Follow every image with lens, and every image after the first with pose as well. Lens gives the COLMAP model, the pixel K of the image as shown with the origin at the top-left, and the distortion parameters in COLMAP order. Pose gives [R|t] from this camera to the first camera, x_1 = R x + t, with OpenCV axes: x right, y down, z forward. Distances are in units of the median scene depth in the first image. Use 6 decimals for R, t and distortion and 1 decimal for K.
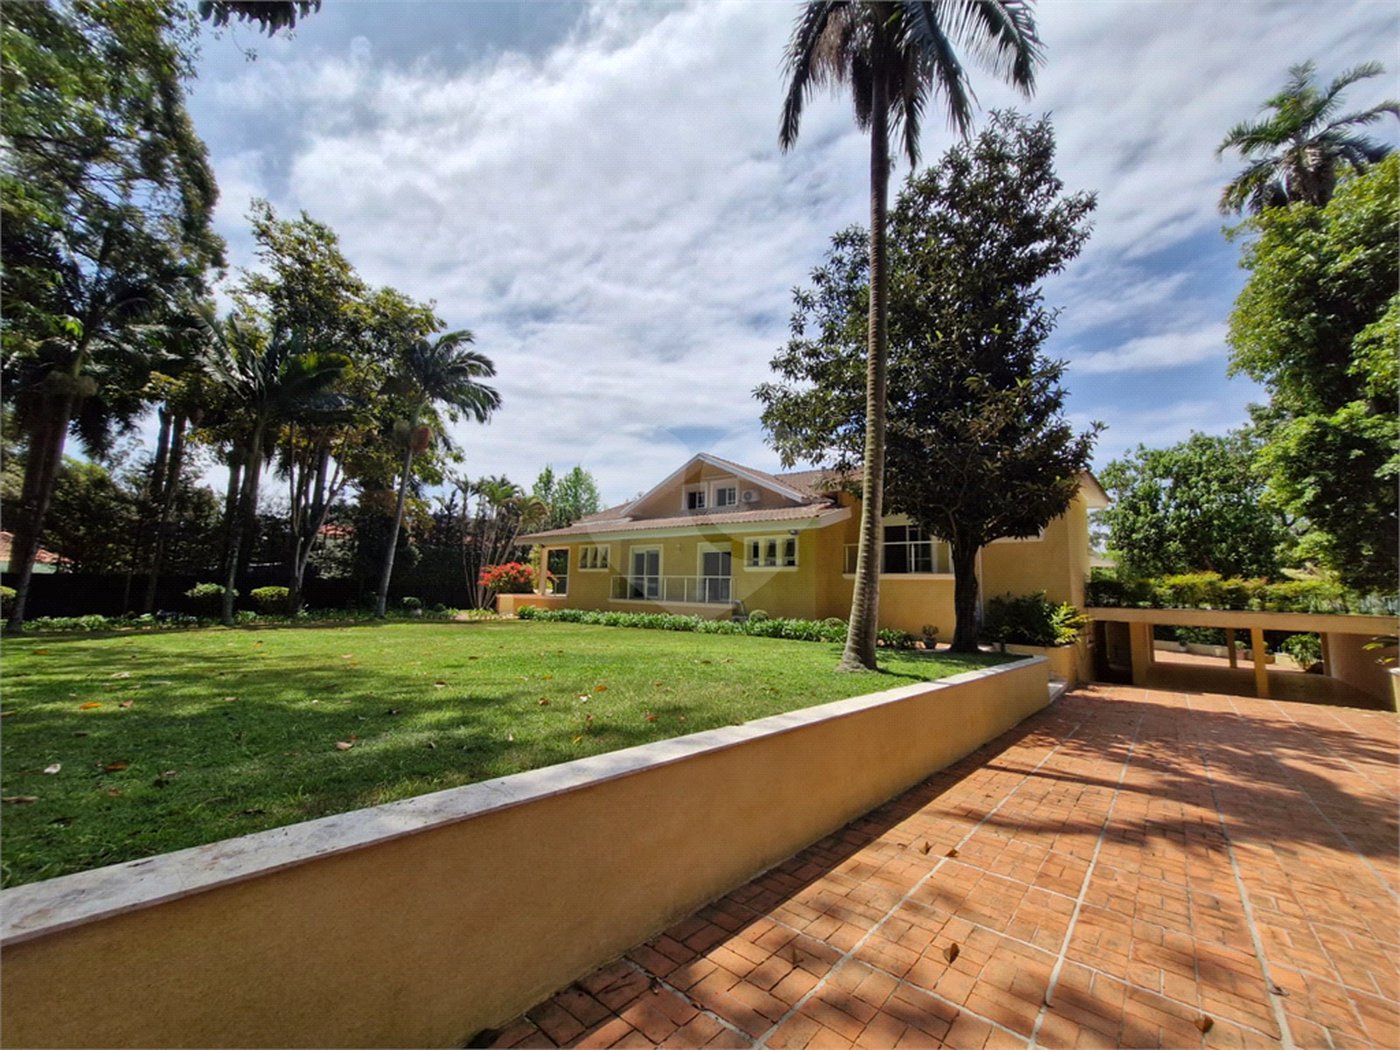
lens RADIAL K [[548.7, 0, 705.2], [0, 548.7, 520.1], [0, 0, 1]] dist [-0.002714, -0.000342]
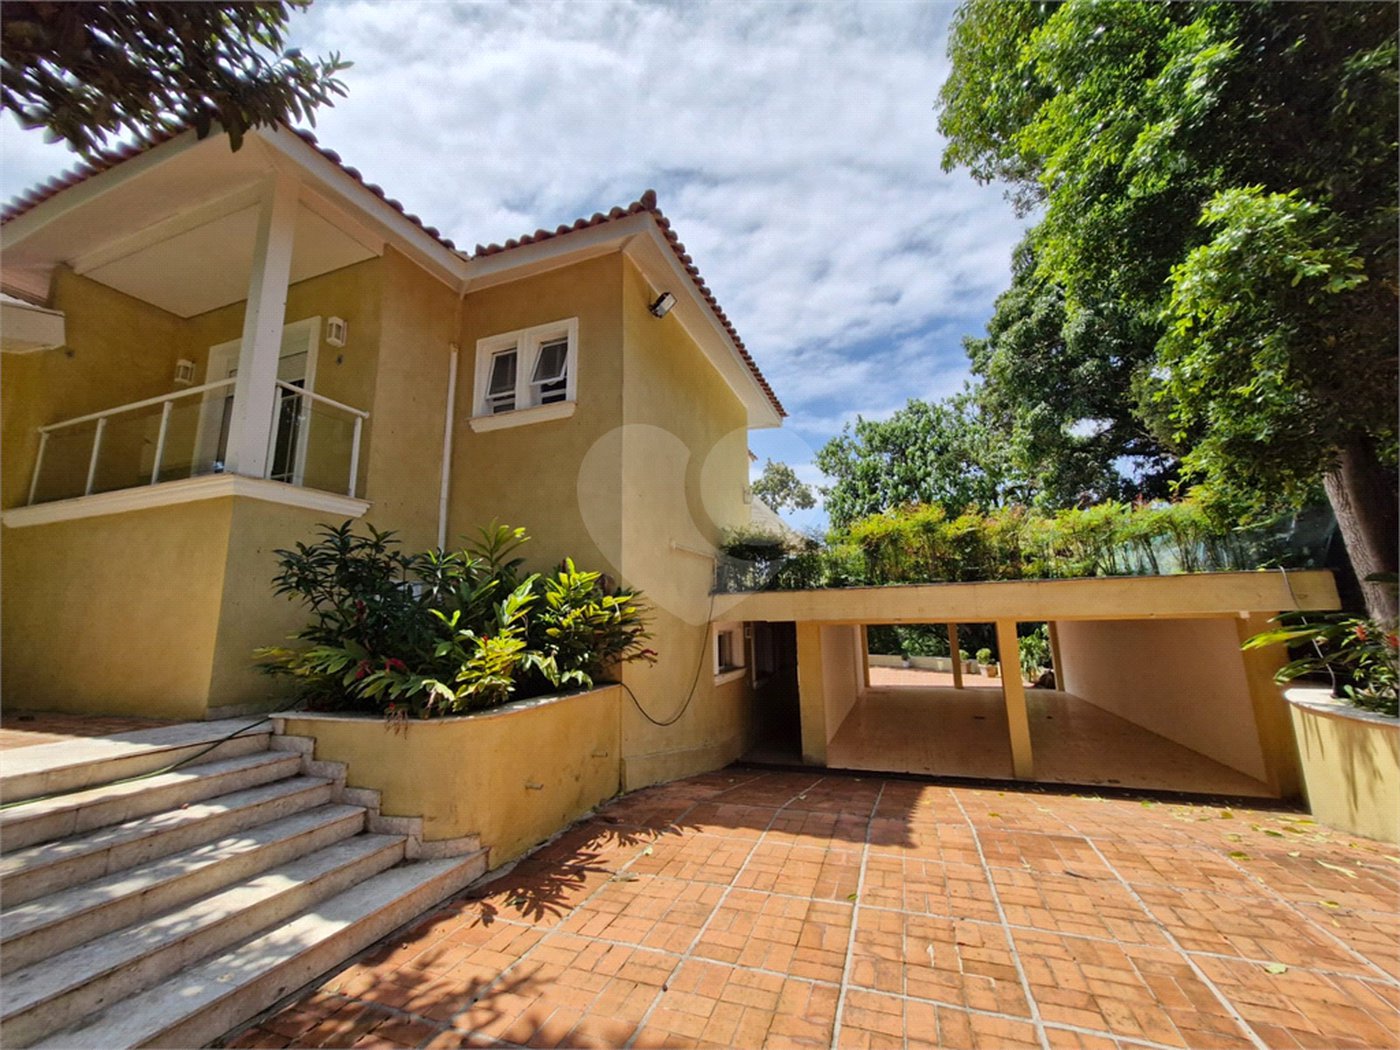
lens RADIAL K [[548.7, 0, 701.9], [0, 548.7, 512.6], [0, 0, 1]] dist [-0.002714, -0.000342]
pose [[0.938969, 0.028885, 0.342786, 0.414402], [-0.004008, 0.997320, -0.073059, 0.099240], [-0.343978, 0.067226, 0.936568, 0.445929]]
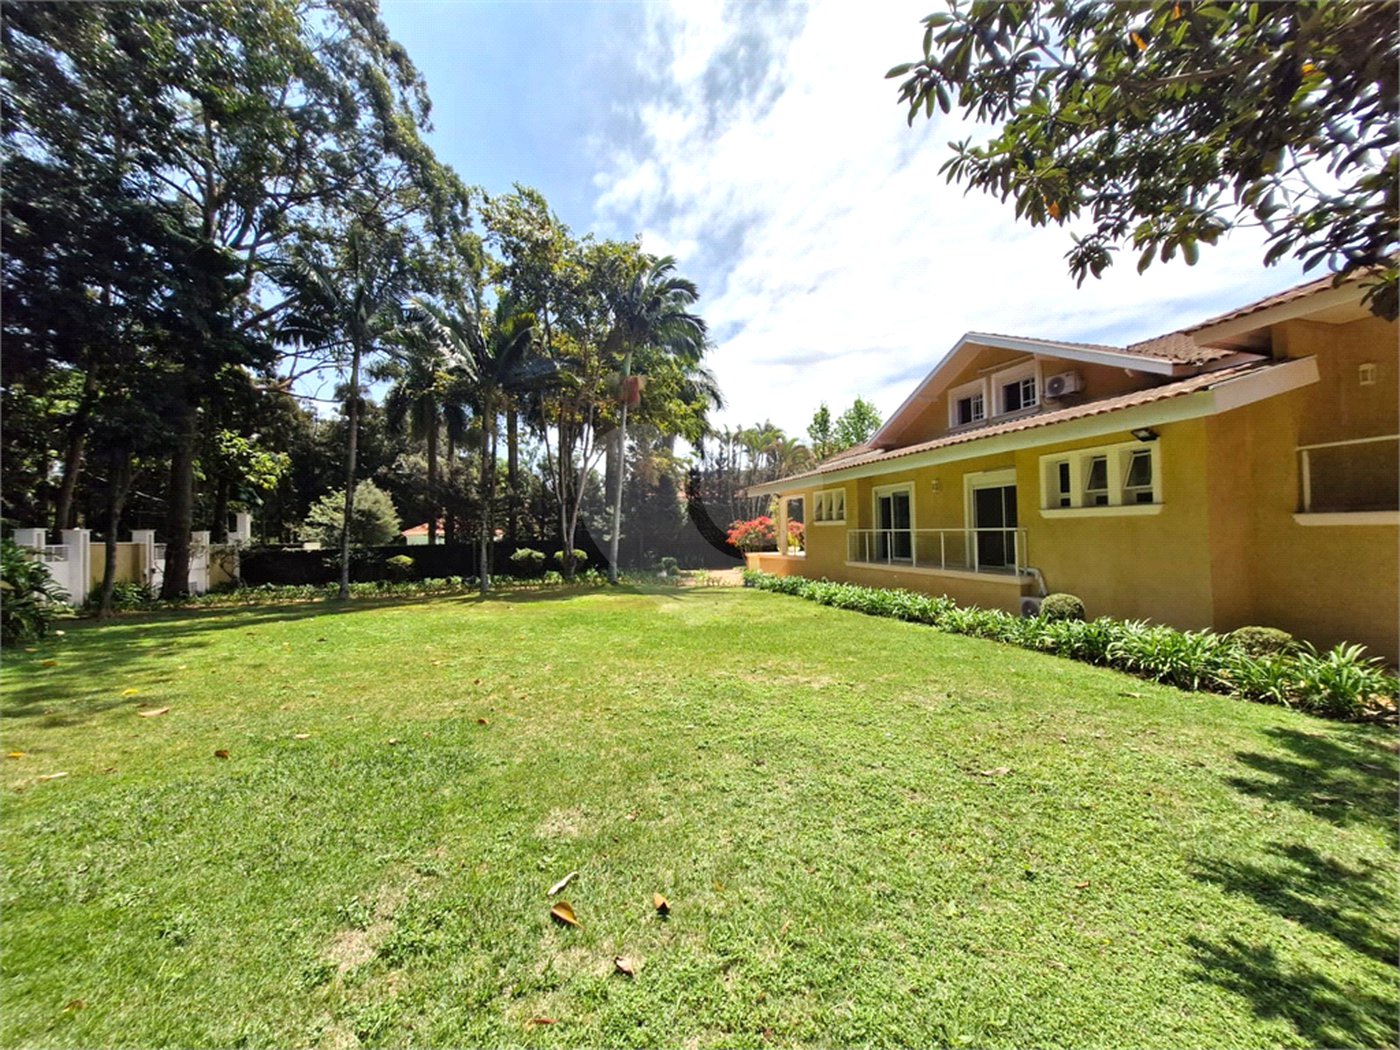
lens RADIAL K [[548.7, 0, 697.8], [0, 548.7, 515.3], [0, 0, 1]] dist [-0.002714, -0.000342]
pose [[0.825295, -0.052446, -0.562261, 0.082499], [0.102443, 0.993062, 0.057738, 0.019453], [0.555332, -0.105250, 0.824942, 0.300216]]
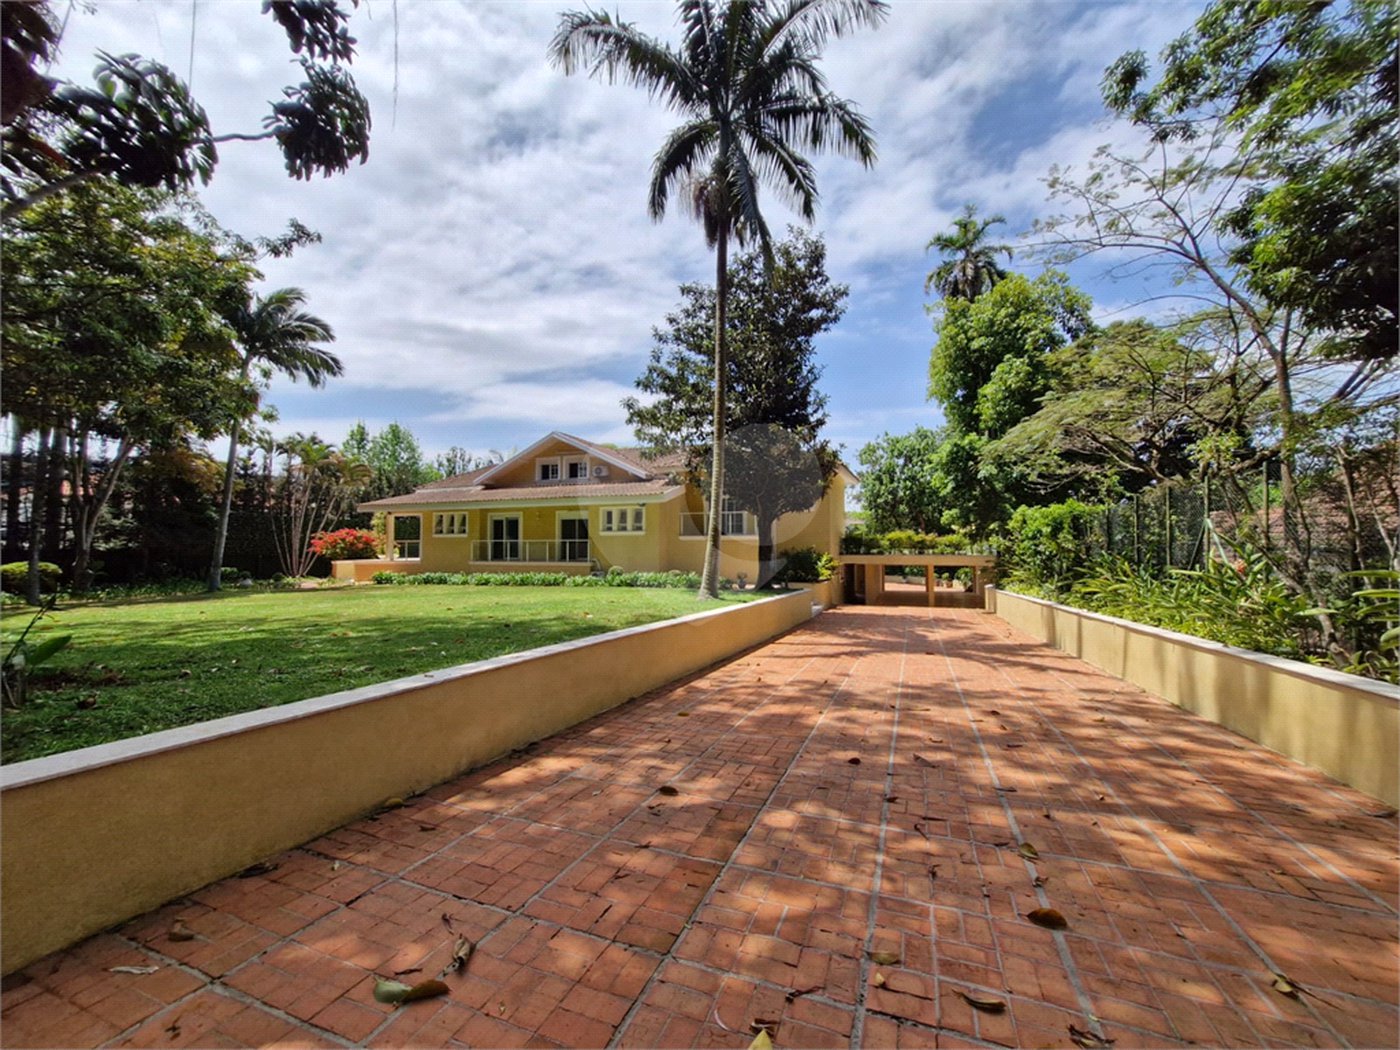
lens RADIAL K [[548.7, 0, 708.6], [0, 548.7, 520.8], [0, 0, 1]] dist [-0.002714, -0.000342]
pose [[0.942642, -0.014273, 0.333500, -0.092887], [-0.014168, 0.996474, 0.082691, -0.037045], [-0.333504, -0.082674, 0.939117, -0.192031]]
